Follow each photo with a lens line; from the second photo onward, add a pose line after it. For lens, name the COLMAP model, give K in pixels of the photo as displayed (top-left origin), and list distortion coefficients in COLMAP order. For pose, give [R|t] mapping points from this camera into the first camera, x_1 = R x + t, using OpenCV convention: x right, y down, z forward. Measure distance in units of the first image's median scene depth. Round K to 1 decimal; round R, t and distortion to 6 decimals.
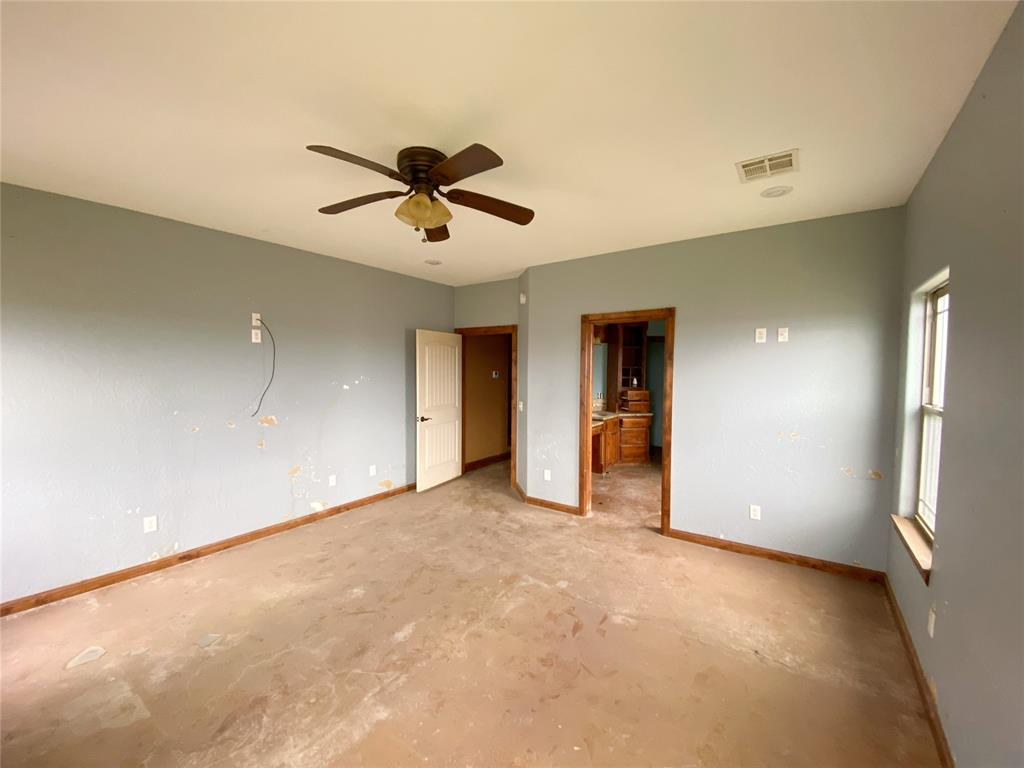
lens RADIAL K [[411.6, 0, 529.2], [0, 411.6, 388.1], [0, 0, 1]] dist [0.008714, -0.015356]
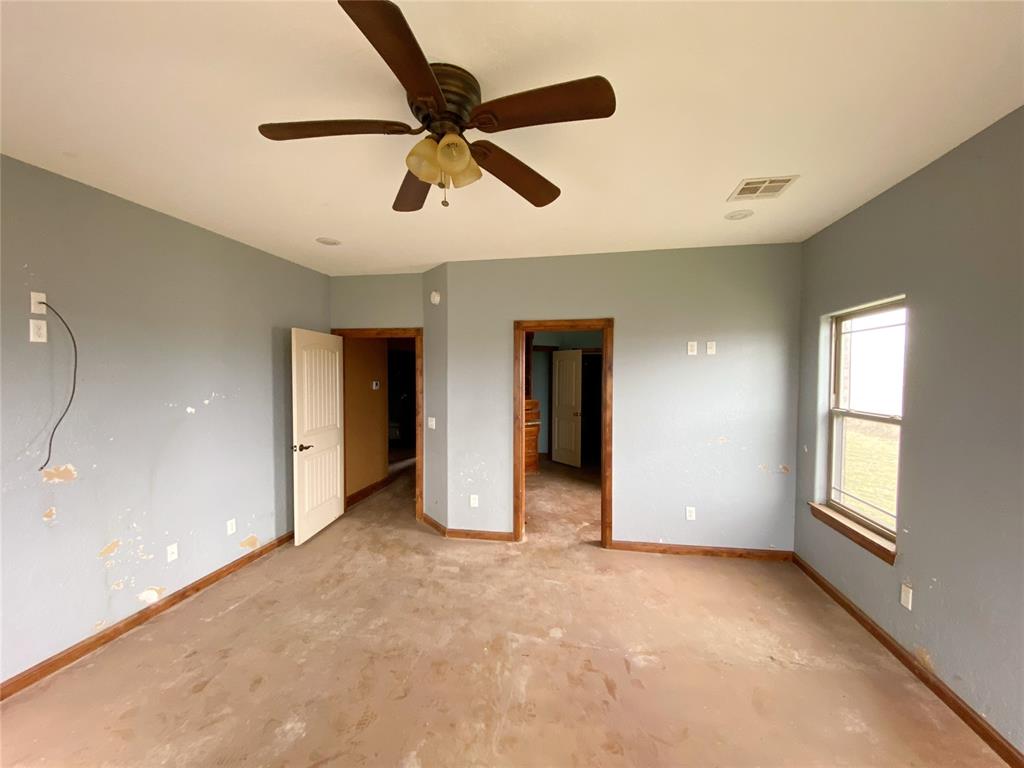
lens RADIAL K [[411.6, 0, 531.1], [0, 411.6, 388.4], [0, 0, 1]] dist [0.008714, -0.015356]
pose [[0.912042, -0.018529, 0.409679, -0.227629], [0.023780, 0.999687, -0.007725, -0.020806], [-0.409408, 0.016788, 0.912197, 0.170046]]
